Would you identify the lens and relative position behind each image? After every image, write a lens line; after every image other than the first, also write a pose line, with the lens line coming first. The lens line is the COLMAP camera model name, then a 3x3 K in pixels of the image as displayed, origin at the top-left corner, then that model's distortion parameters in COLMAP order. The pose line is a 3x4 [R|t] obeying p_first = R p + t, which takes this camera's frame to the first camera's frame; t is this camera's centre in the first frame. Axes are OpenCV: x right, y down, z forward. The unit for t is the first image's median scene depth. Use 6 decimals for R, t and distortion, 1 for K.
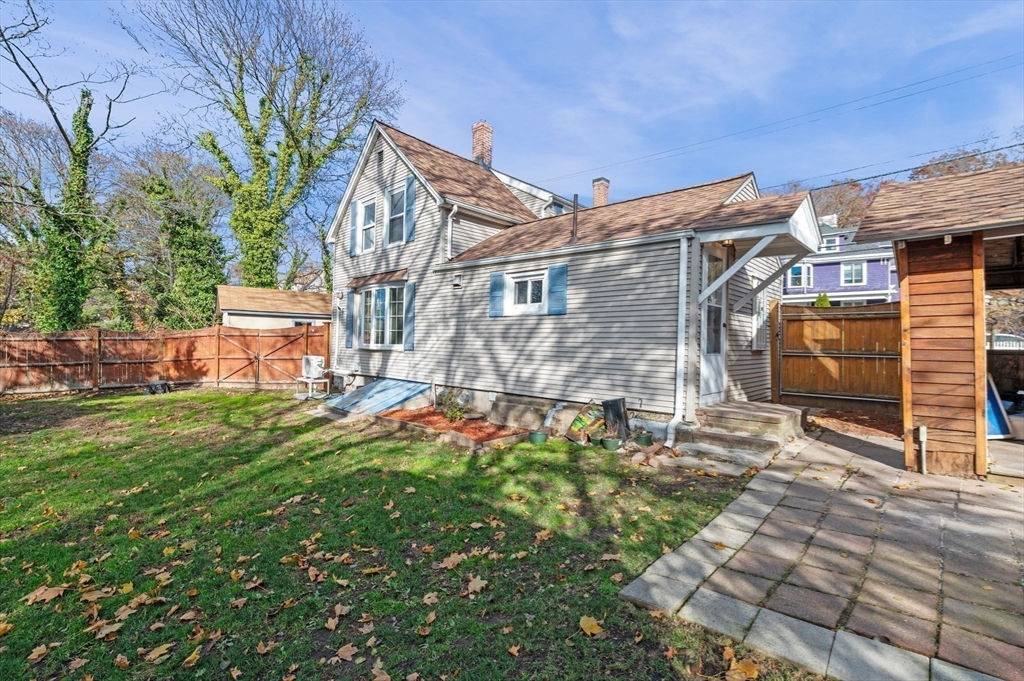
lens RADIAL K [[450.7, 0, 507.1], [0, 450.7, 332.5], [0, 0, 1]] dist [-0.002271, -0.000307]
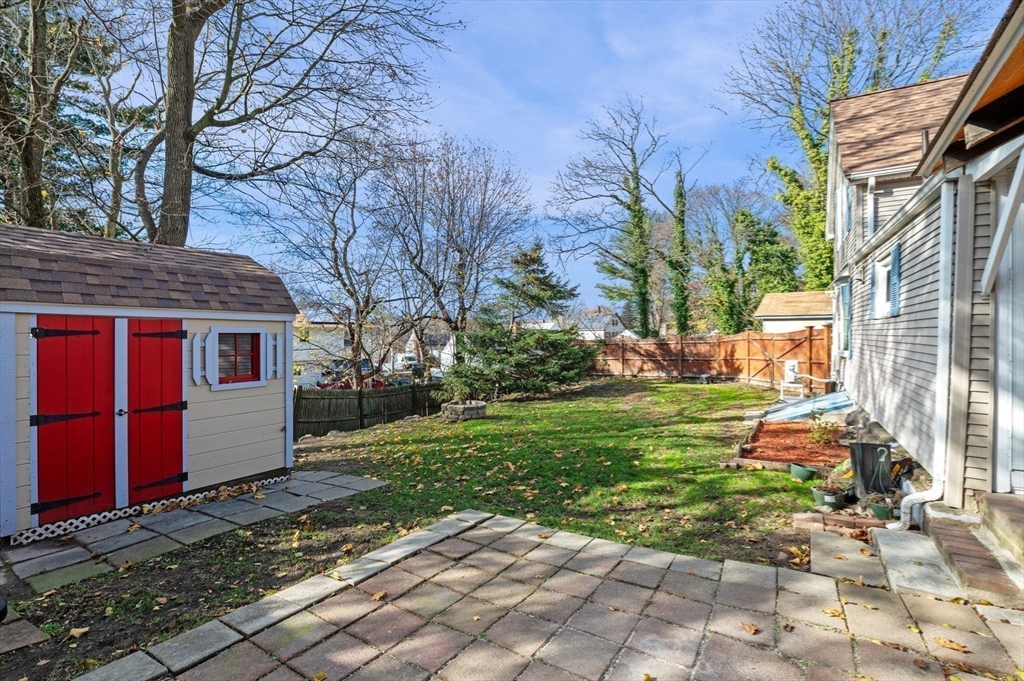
lens RADIAL K [[450.7, 0, 507.1], [0, 450.7, 332.5], [0, 0, 1]] dist [-0.002271, -0.000307]
pose [[0.195591, -0.019367, -0.980494, 0.413169], [0.028981, 0.999482, -0.013961, -0.013721], [0.980257, -0.025686, 0.196051, 0.171556]]
